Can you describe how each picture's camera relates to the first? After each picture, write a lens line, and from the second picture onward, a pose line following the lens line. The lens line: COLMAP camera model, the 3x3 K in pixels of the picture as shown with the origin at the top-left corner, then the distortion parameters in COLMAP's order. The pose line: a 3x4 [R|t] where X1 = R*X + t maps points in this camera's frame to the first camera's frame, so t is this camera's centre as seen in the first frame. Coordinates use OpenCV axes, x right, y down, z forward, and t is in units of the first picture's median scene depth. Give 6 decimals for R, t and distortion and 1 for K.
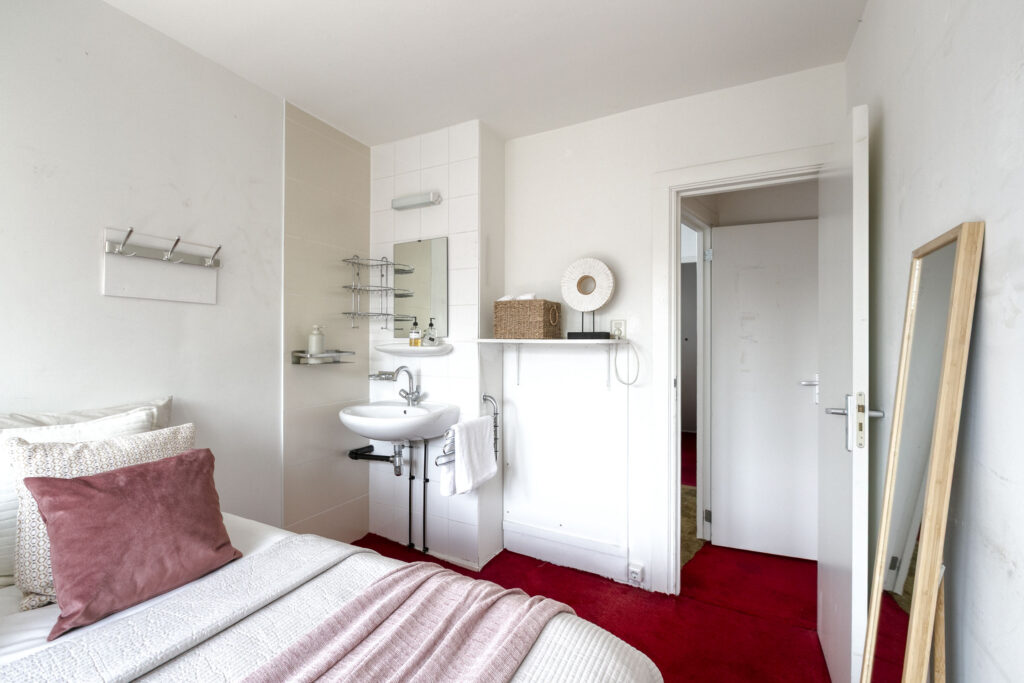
lens RADIAL K [[455.1, 0, 509.4], [0, 455.1, 344.3], [0, 0, 1]] dist [0.004861, -0.001859]
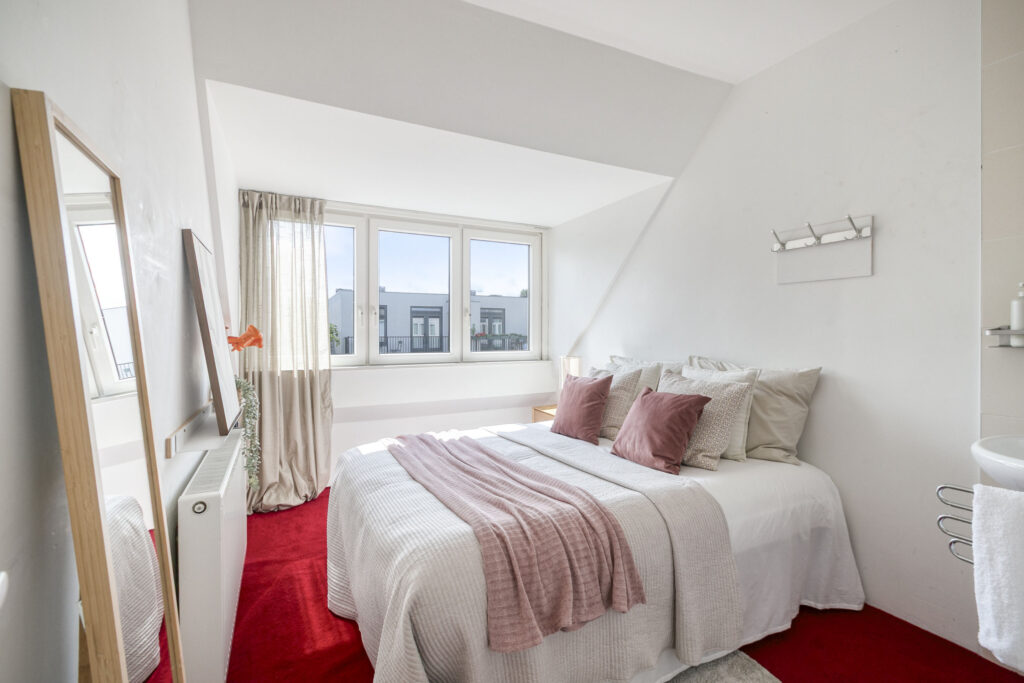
lens RADIAL K [[455.1, 0, 509.8], [0, 455.1, 342.4], [0, 0, 1]] dist [0.004861, -0.001859]
pose [[-0.593645, 0.004854, -0.804713, 0.970476], [0.003048, 0.999988, 0.003783, 0.078465], [0.804721, -0.000207, -0.593653, 1.707346]]
